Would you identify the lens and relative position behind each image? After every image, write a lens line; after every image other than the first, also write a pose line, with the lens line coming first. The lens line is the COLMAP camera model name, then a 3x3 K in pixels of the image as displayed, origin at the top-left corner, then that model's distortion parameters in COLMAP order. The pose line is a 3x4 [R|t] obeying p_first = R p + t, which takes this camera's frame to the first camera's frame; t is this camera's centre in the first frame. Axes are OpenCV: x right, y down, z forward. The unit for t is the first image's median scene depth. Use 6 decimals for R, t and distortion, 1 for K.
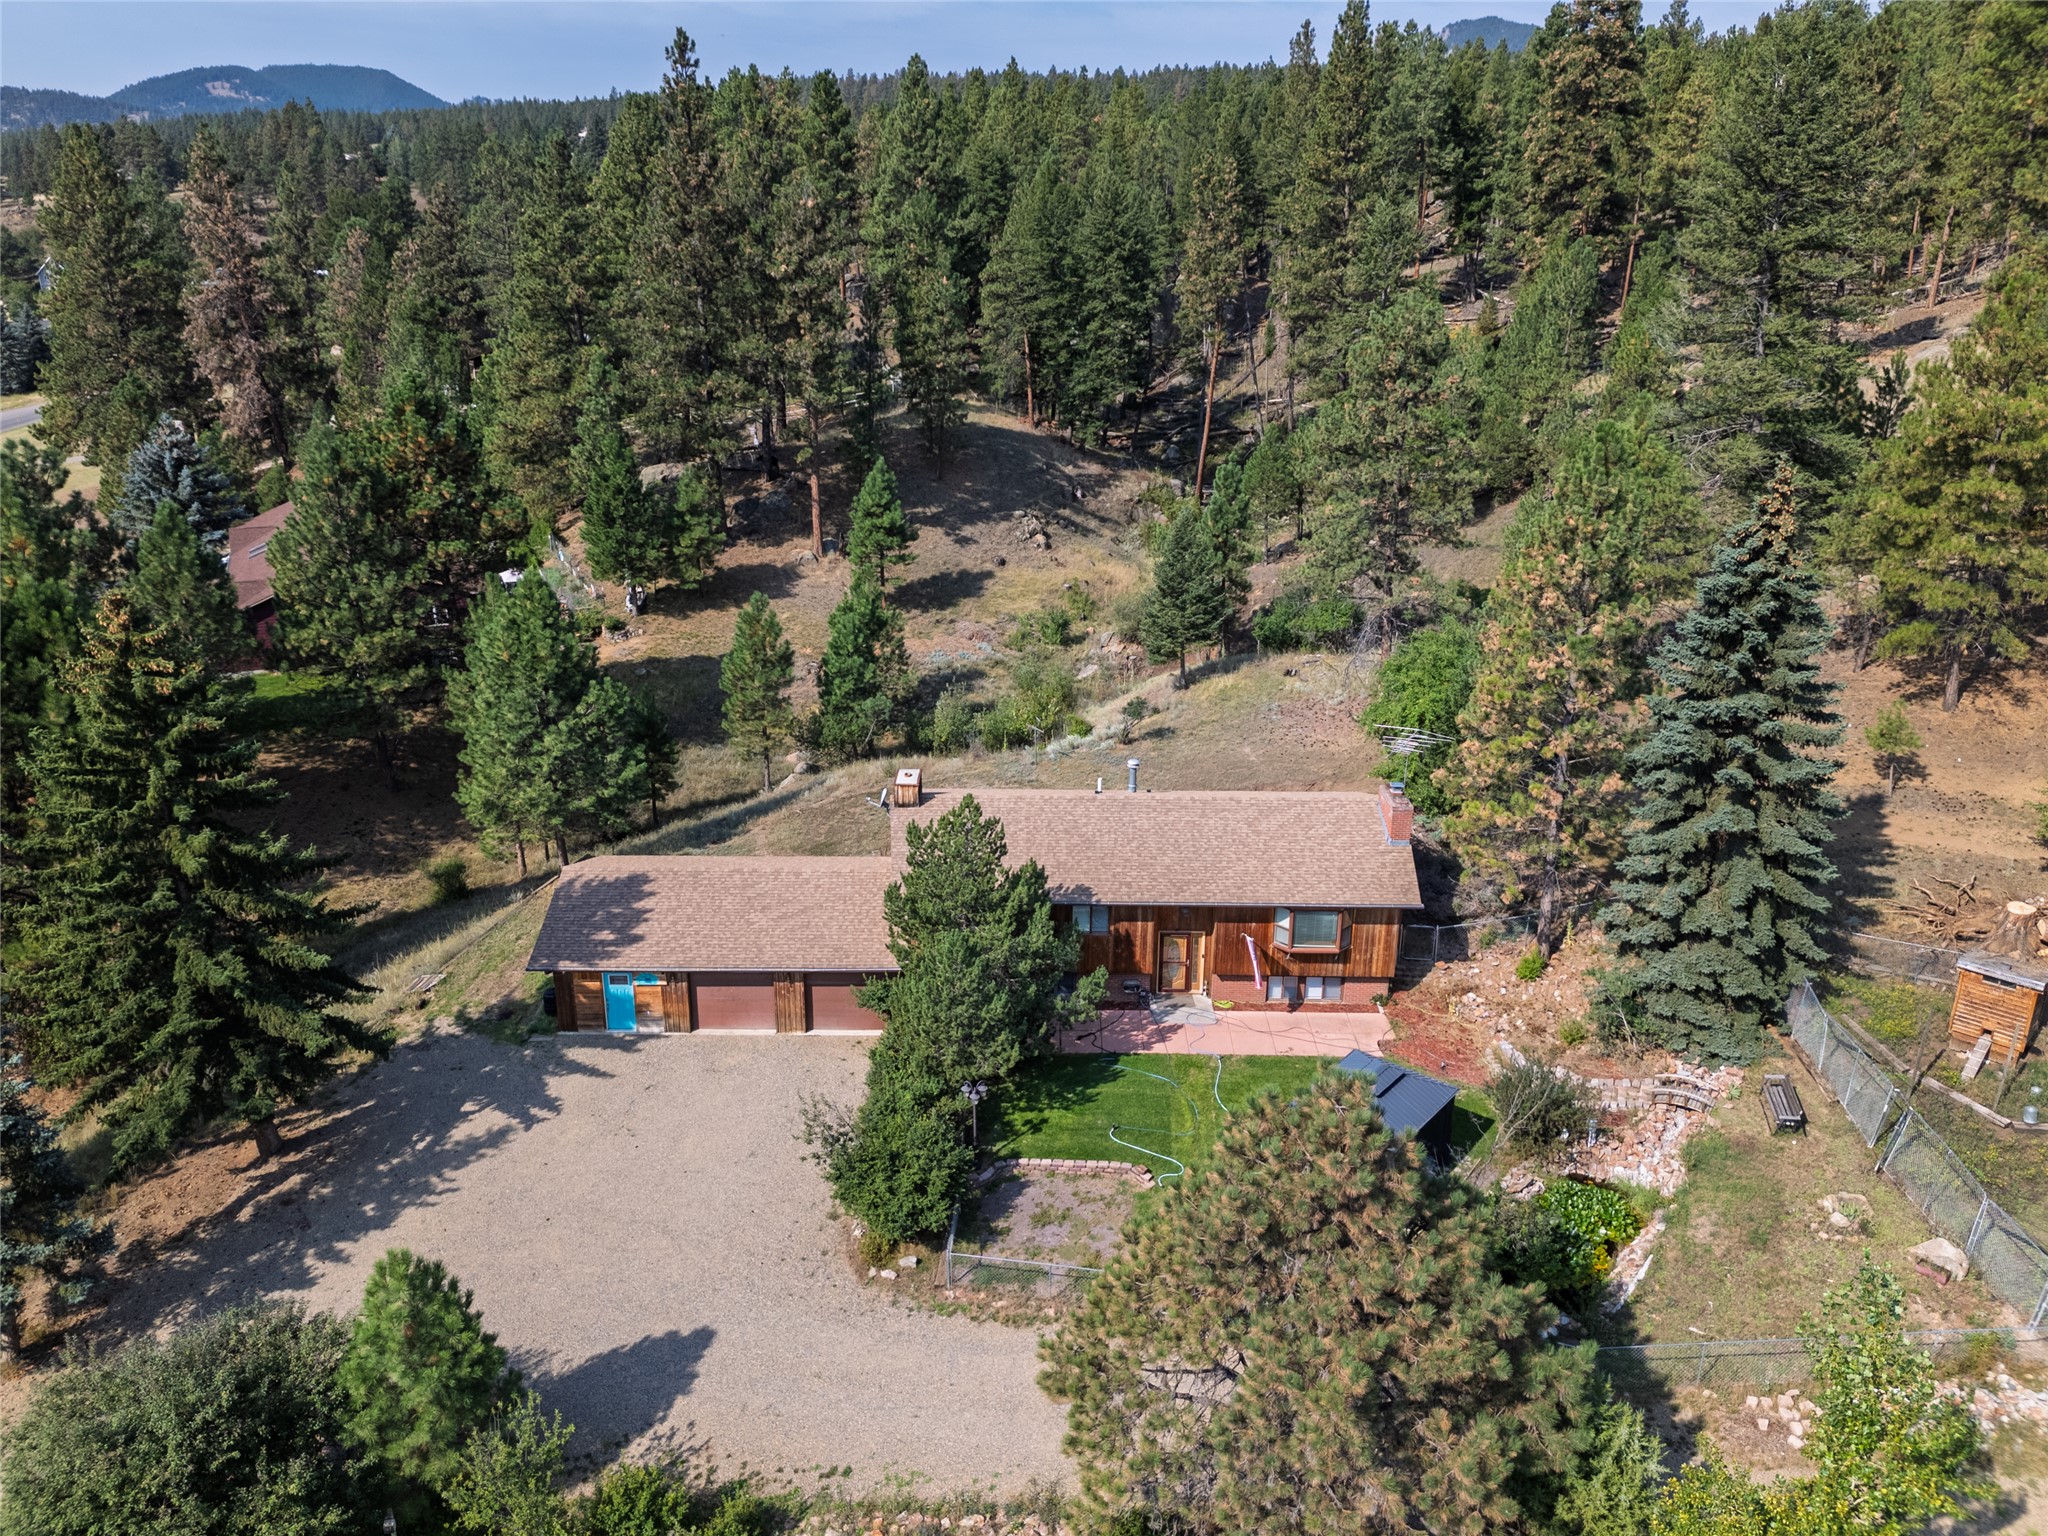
lens RADIAL K [[1606.8, 0, 1032.3], [0, 1606.8, 811.4], [0, 0, 1]] dist [0.113488, -0.144466]
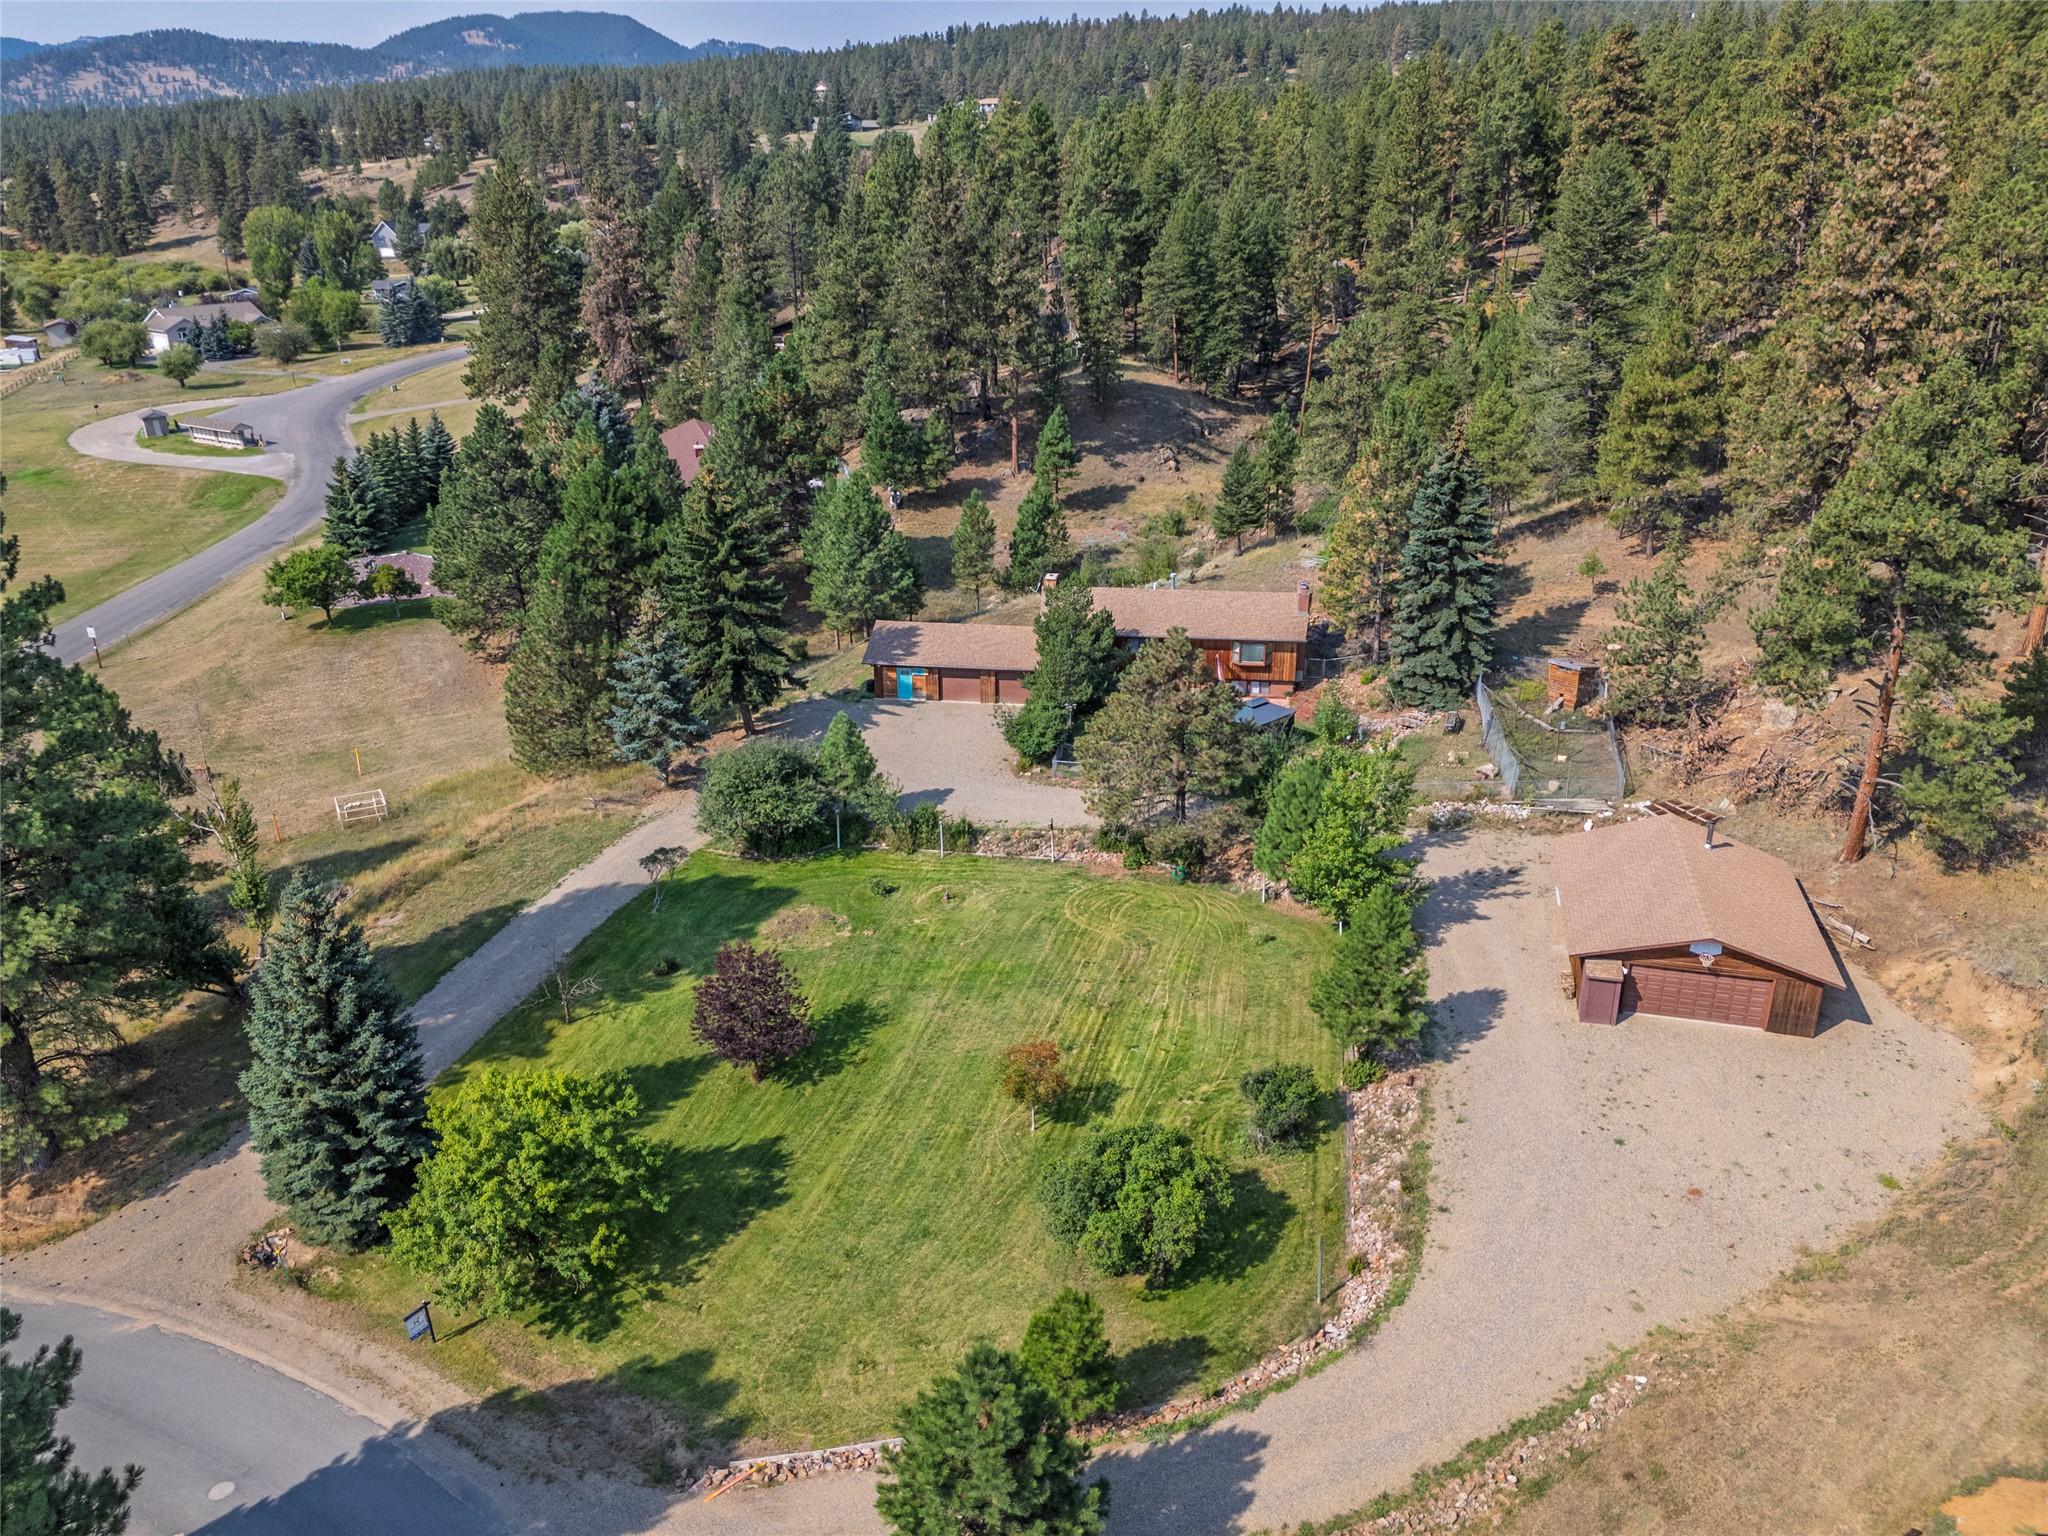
lens RADIAL K [[1508.1, 0, 1034.3], [0, 1508.1, 782.6], [0, 0, 1]] dist [0.152021, -0.236501]
pose [[0.992285, 0.038812, -0.117748, 0.063403], [-0.035307, 0.998873, 0.031709, 0.085664], [0.118846, -0.027307, 0.992537, -0.410745]]
